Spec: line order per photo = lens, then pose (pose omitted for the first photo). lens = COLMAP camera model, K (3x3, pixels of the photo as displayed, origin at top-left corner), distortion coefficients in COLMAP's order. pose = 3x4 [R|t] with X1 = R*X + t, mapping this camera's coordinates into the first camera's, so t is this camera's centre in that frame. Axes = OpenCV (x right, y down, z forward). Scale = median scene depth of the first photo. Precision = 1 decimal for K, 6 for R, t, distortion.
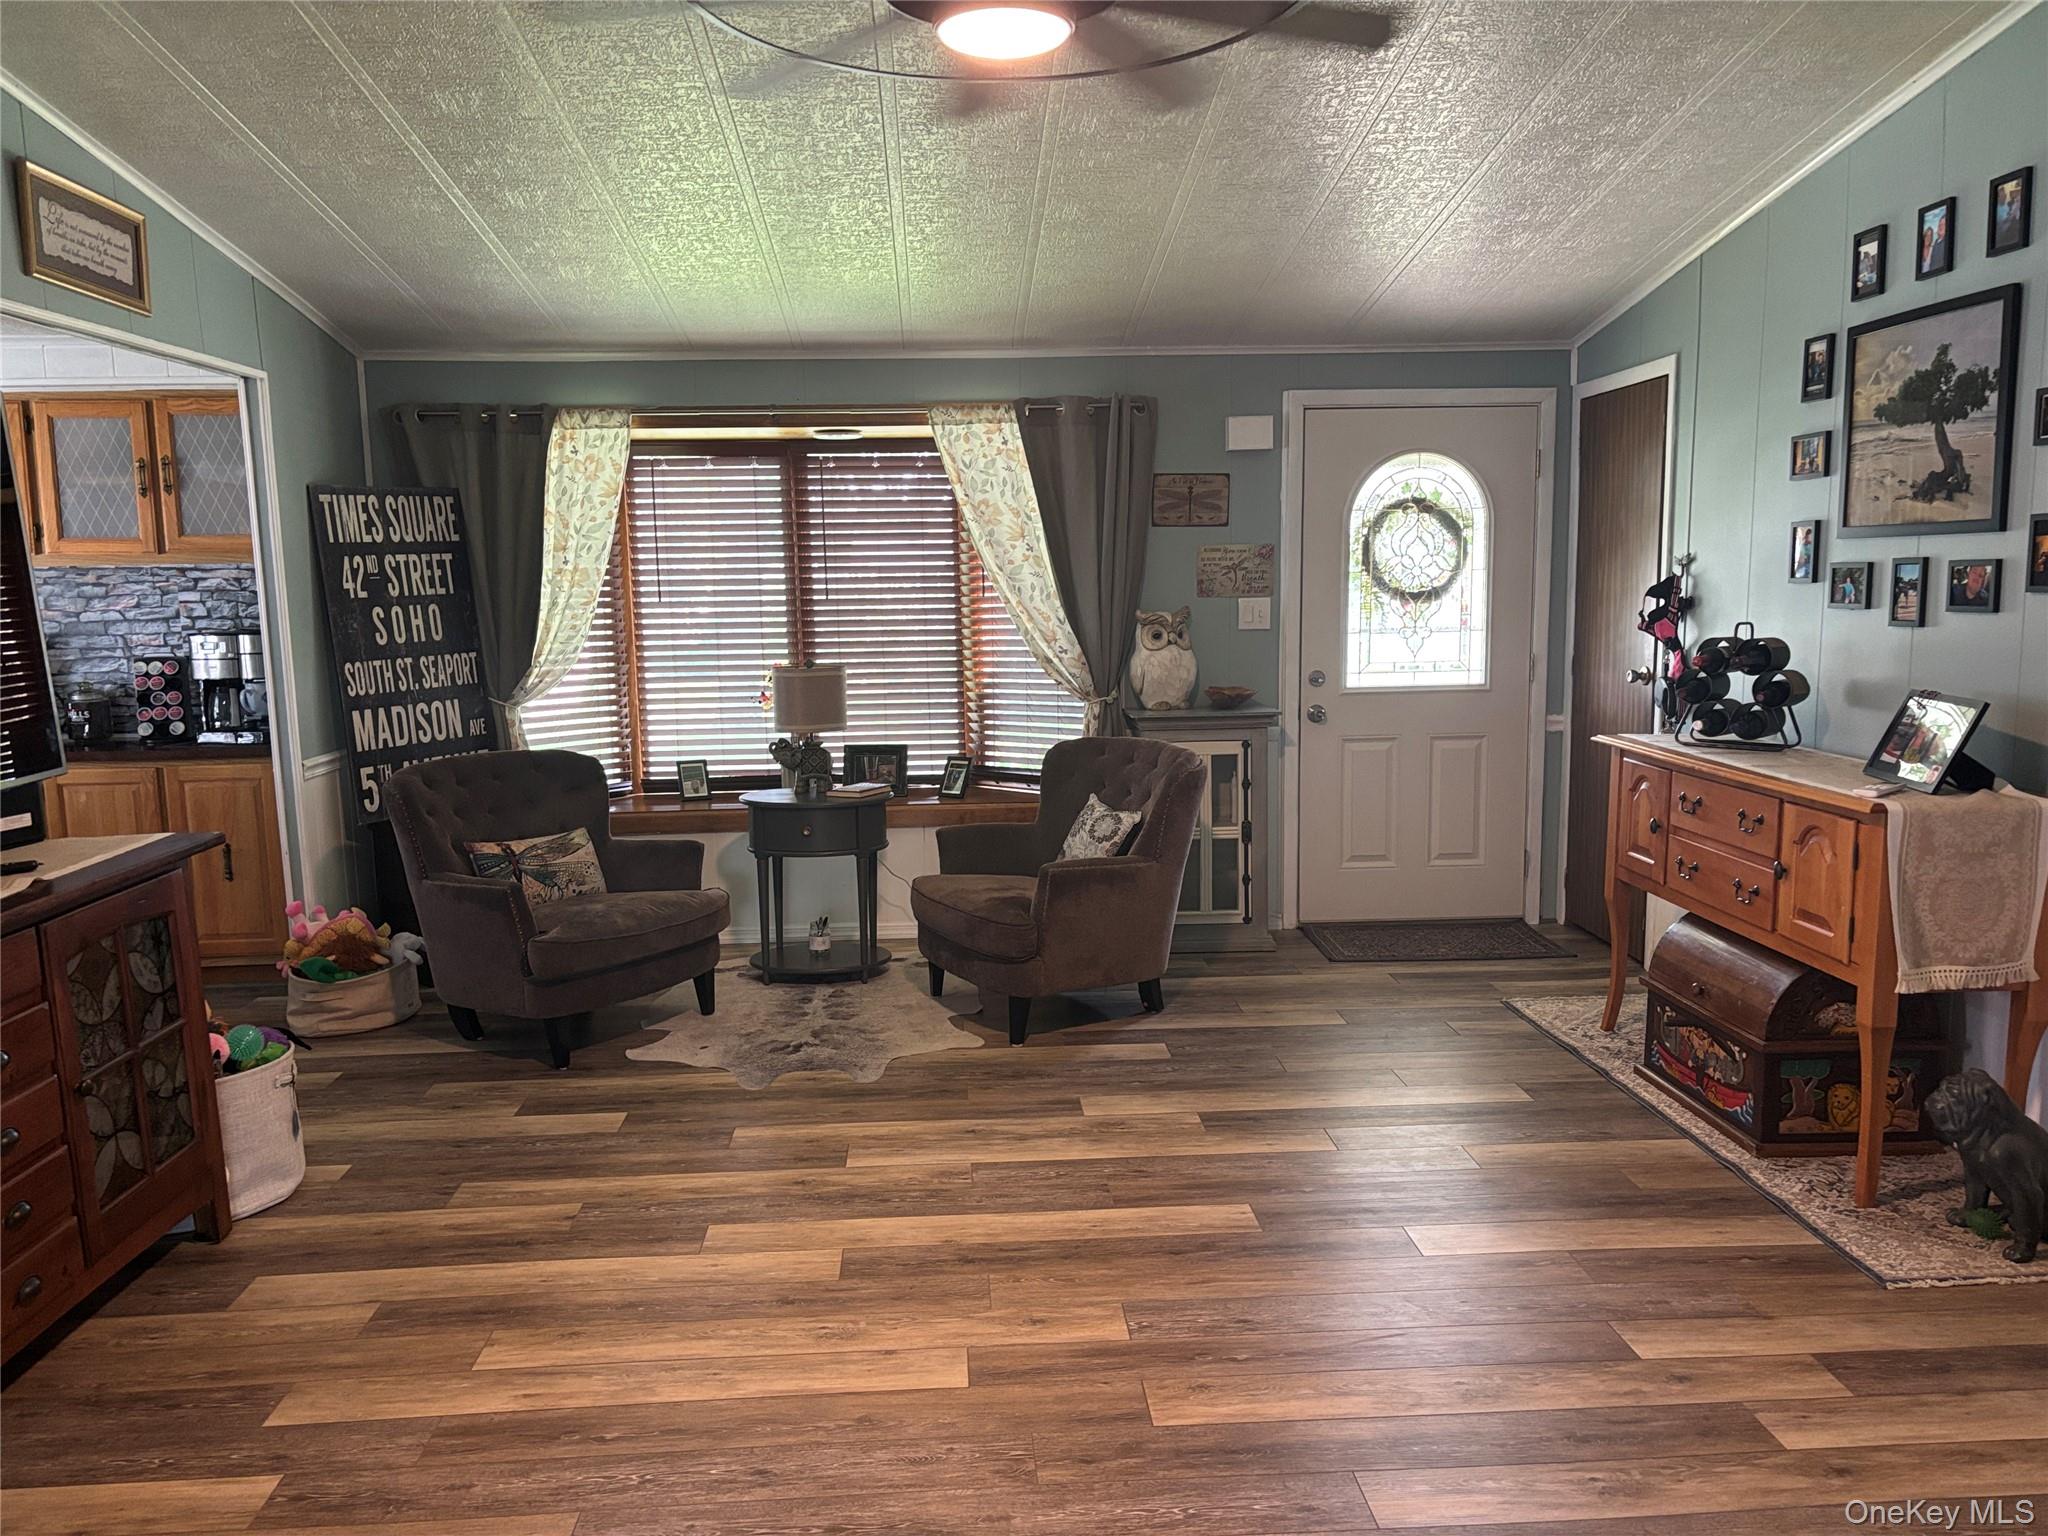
lens RADIAL K [[1543.9, 0, 1021.2], [0, 1543.9, 790.7], [0, 0, 1]] dist [0.053162, -0.054723]
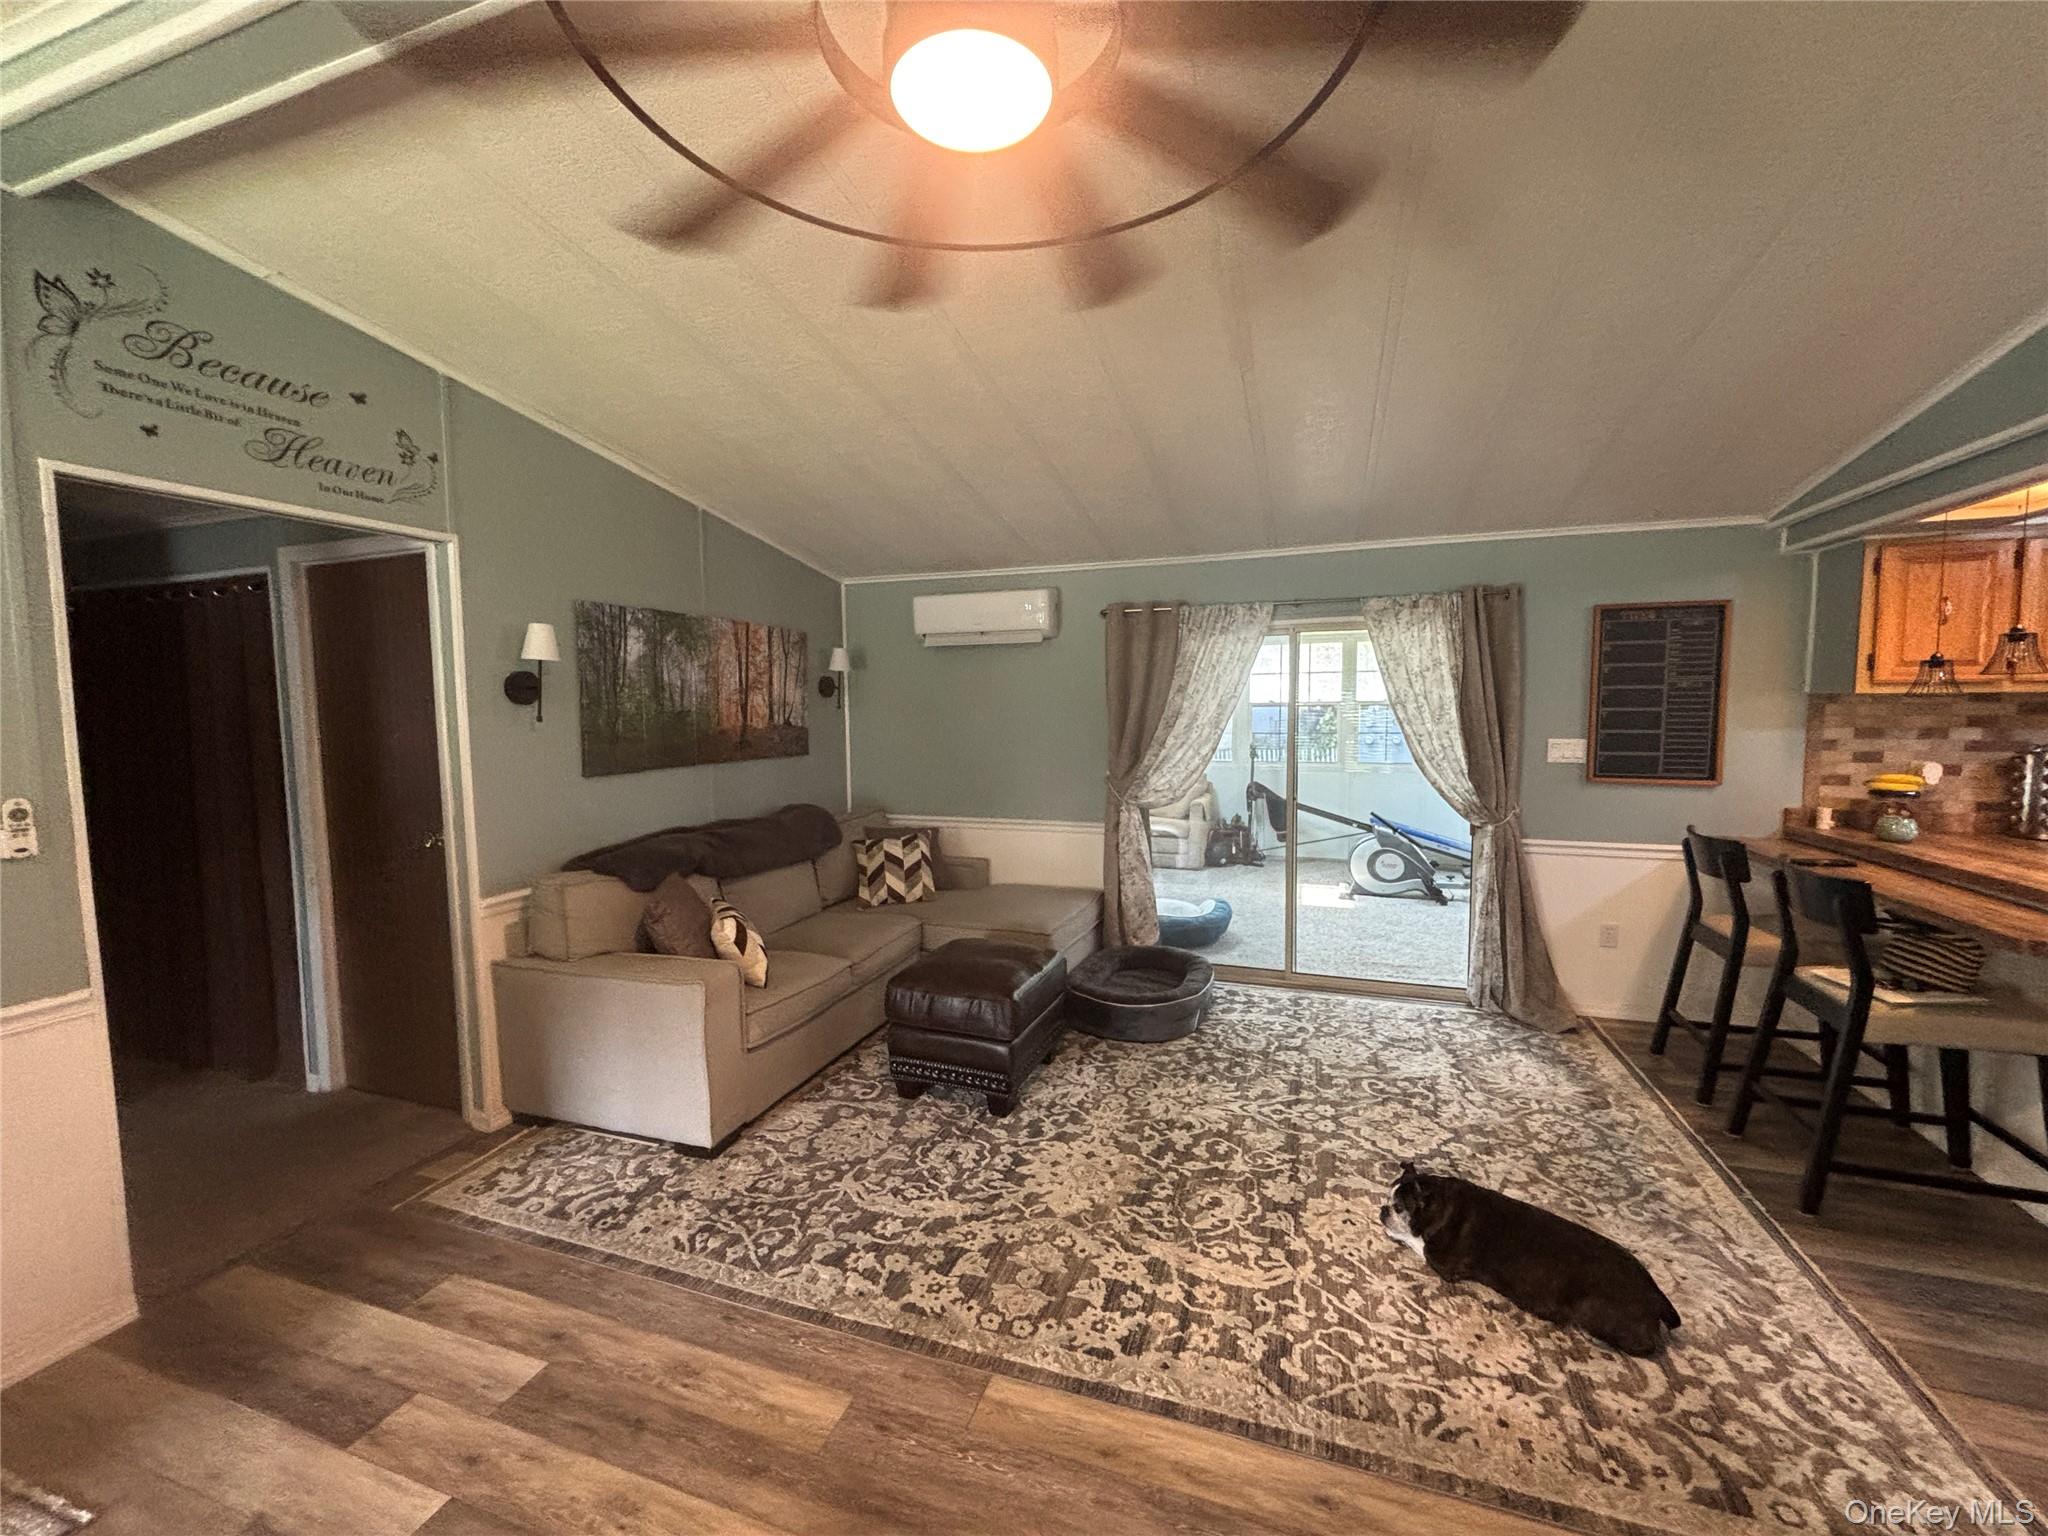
lens RADIAL K [[830.0, 0, 1023.3], [0, 830.0, 765.8], [0, 0, 1]] dist [-0.000474, 0.000461]
pose [[-0.924180, 0.000058, 0.381957, -0.086297], [0.082485, 0.976434, 0.199431, -0.098176], [-0.372944, 0.215815, -0.902406, 0.623640]]
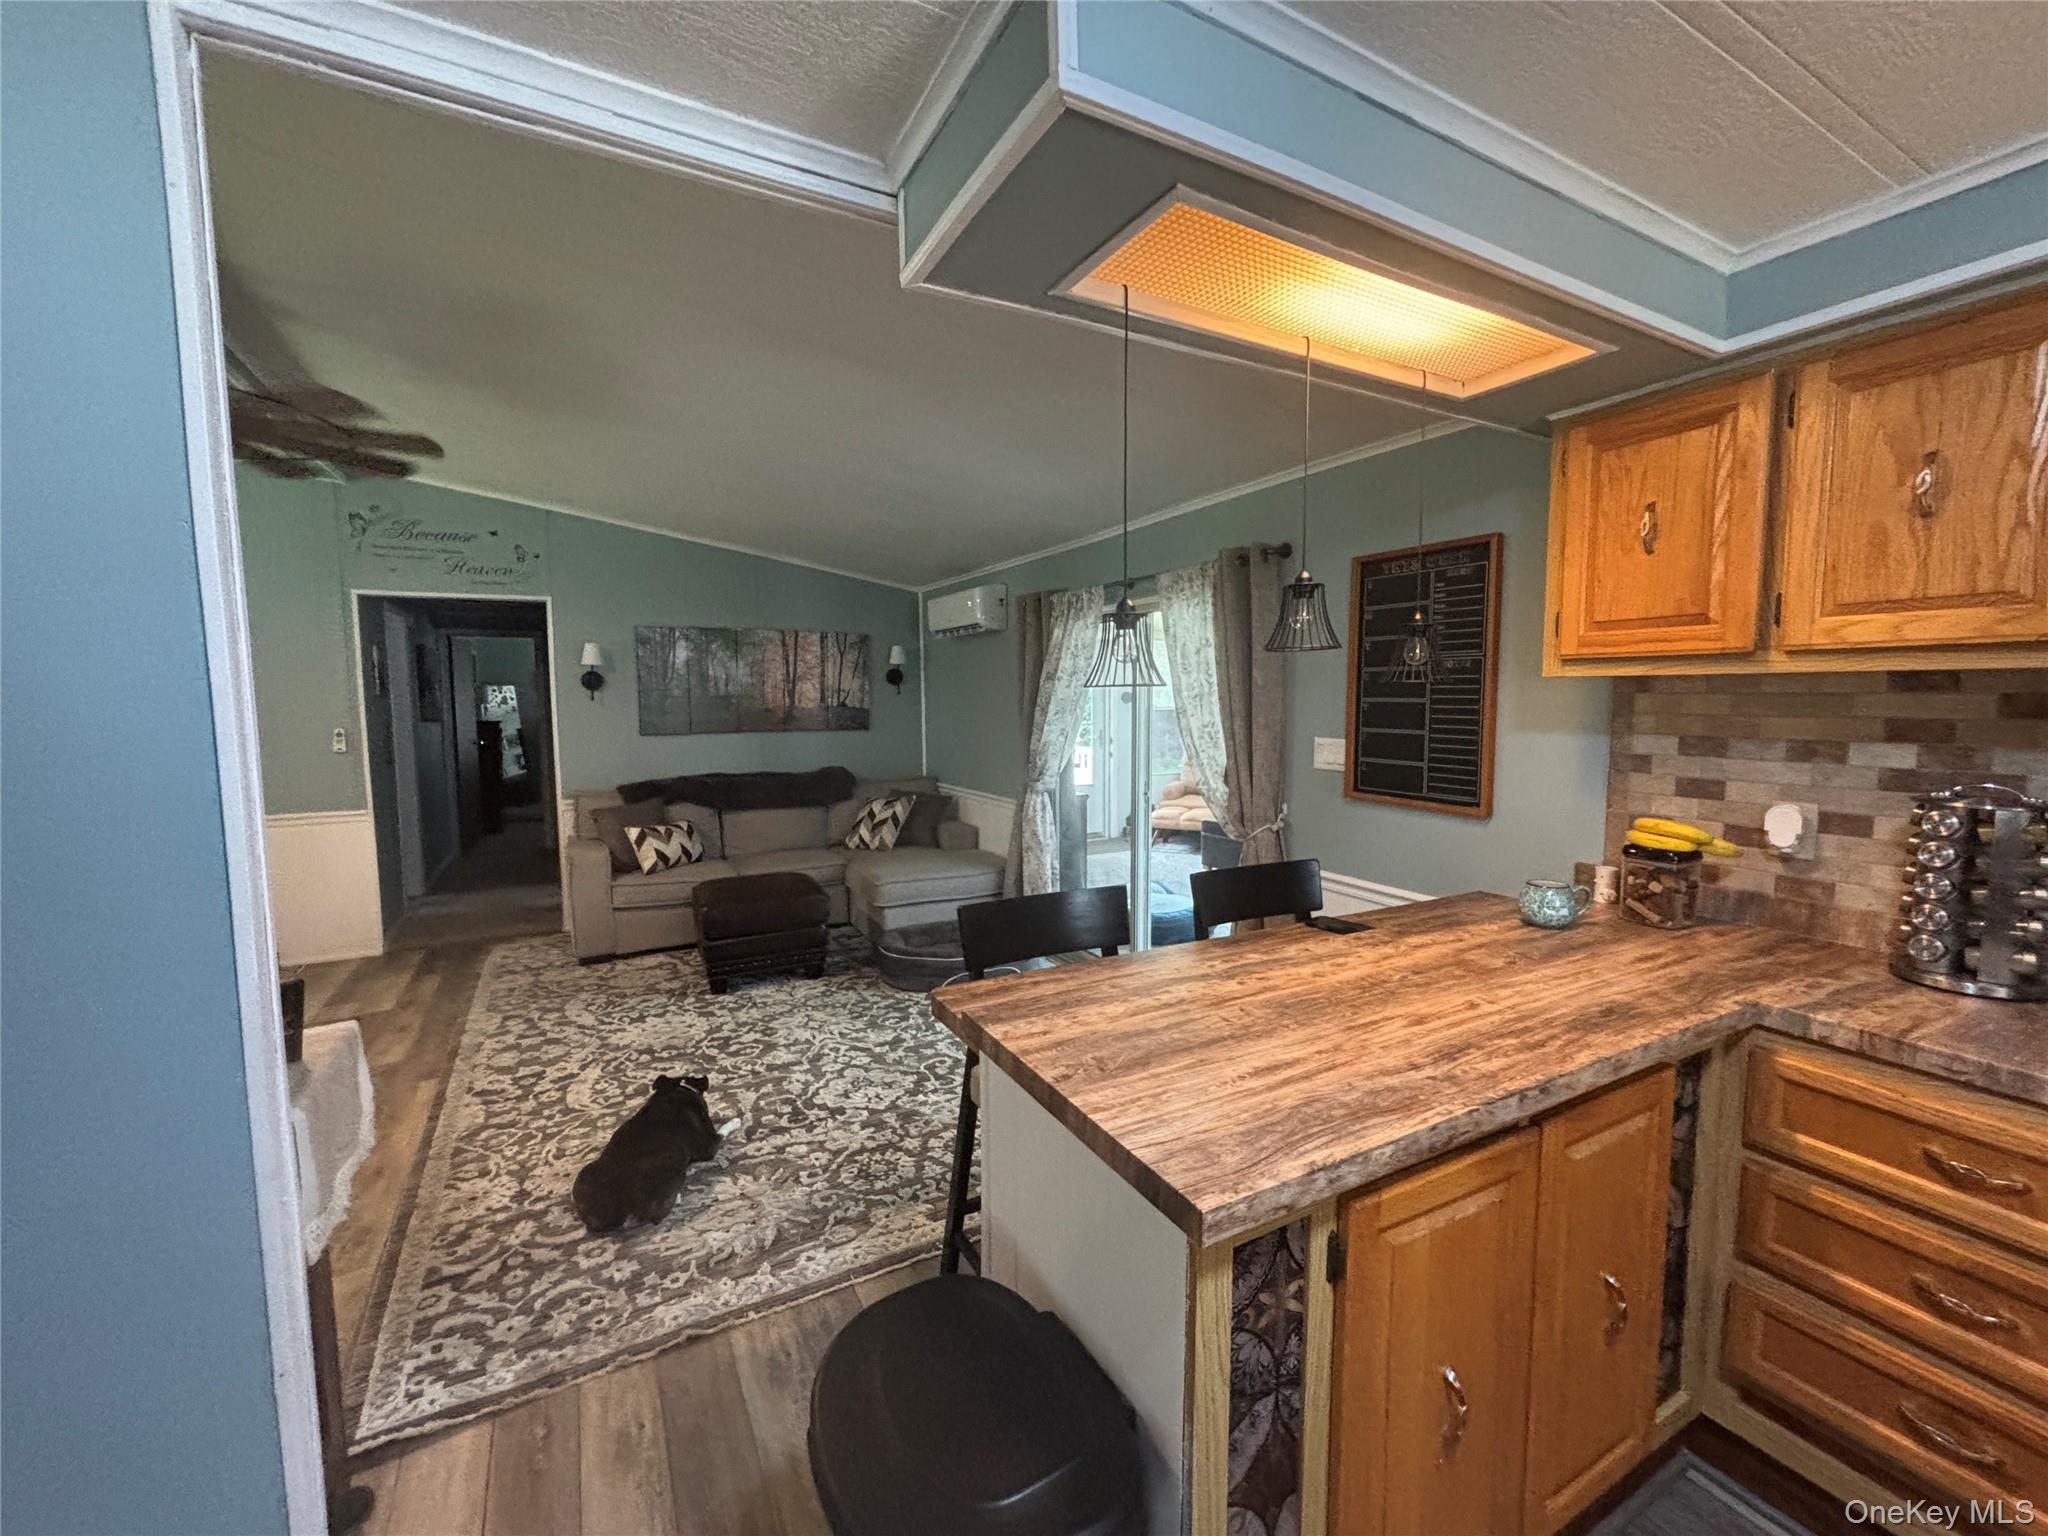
lens RADIAL K [[830.0, 0, 1020.0], [0, 830.0, 766.3], [0, 0, 1]] dist [-0.000474, 0.000461]
pose [[-0.430758, -0.056318, 0.900708, -0.622104], [0.145571, 0.980645, 0.130935, -0.025685], [-0.890650, 0.187518, -0.414223, 0.226324]]
